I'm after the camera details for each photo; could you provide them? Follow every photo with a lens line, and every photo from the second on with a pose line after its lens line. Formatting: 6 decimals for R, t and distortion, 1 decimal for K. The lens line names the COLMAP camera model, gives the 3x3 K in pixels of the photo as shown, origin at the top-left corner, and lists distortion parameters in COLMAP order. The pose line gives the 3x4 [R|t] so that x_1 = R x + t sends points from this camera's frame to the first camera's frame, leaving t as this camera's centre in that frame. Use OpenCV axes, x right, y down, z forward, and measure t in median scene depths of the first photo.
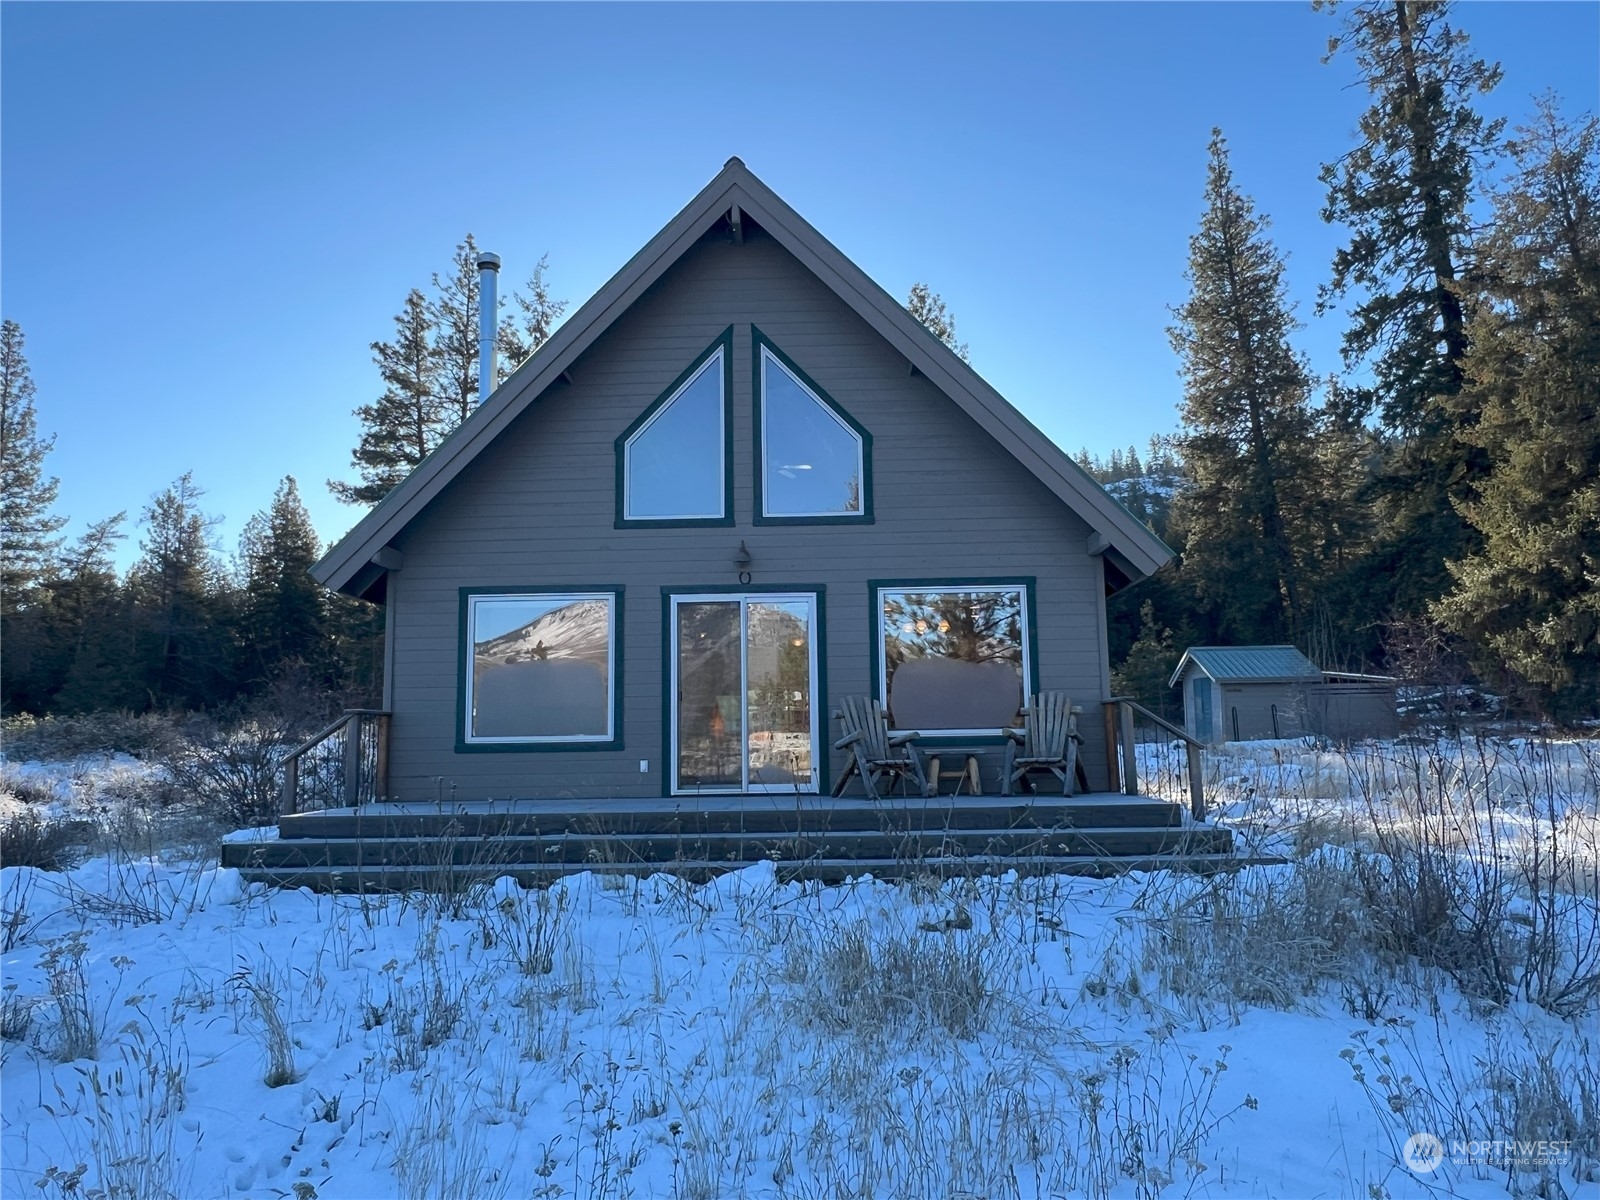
lens RADIAL K [[1103.4, 0, 817.7], [0, 1103.4, 586.4], [0, 0, 1]] dist [0.000796, -0.002483]
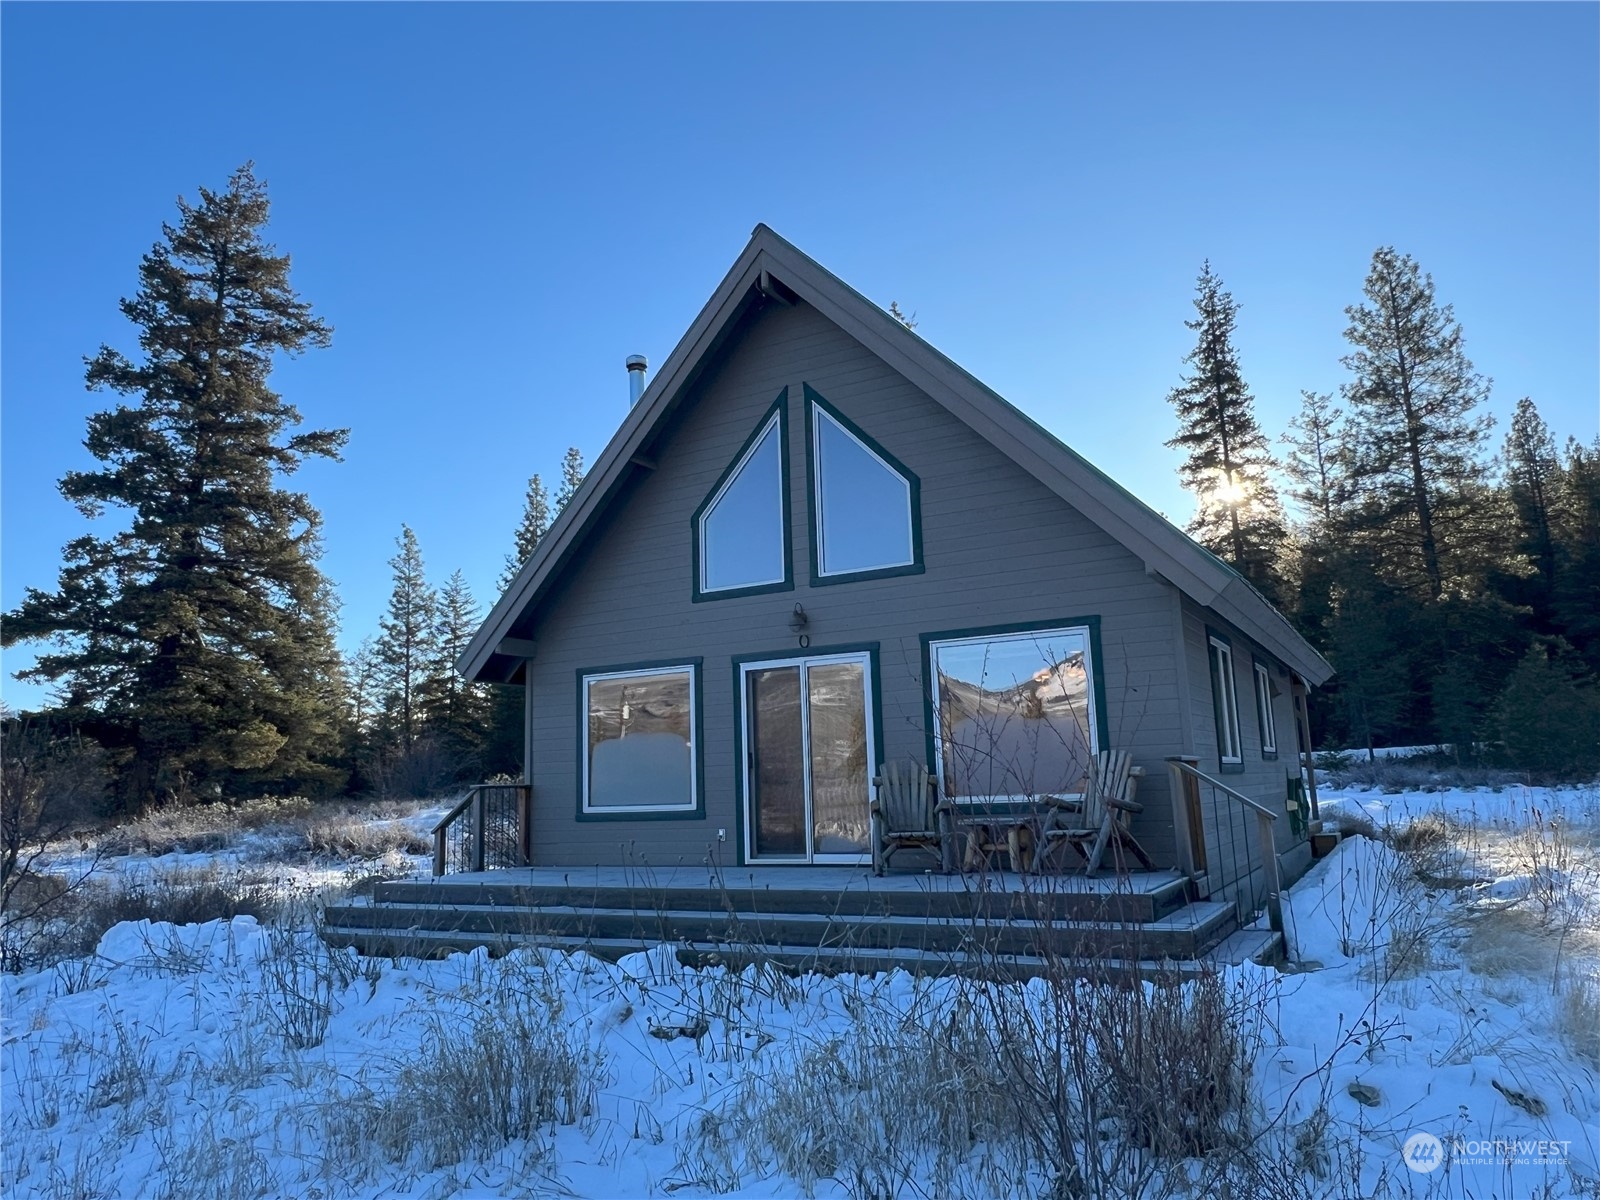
lens RADIAL K [[1103.4, 0, 817.7], [0, 1103.4, 586.4], [0, 0, 1]] dist [0.000796, -0.002483]
pose [[0.885256, -0.097307, -0.454811, 0.392594], [0.083326, 0.995230, -0.050742, -0.005484], [0.457579, 0.007022, 0.889141, 0.133727]]
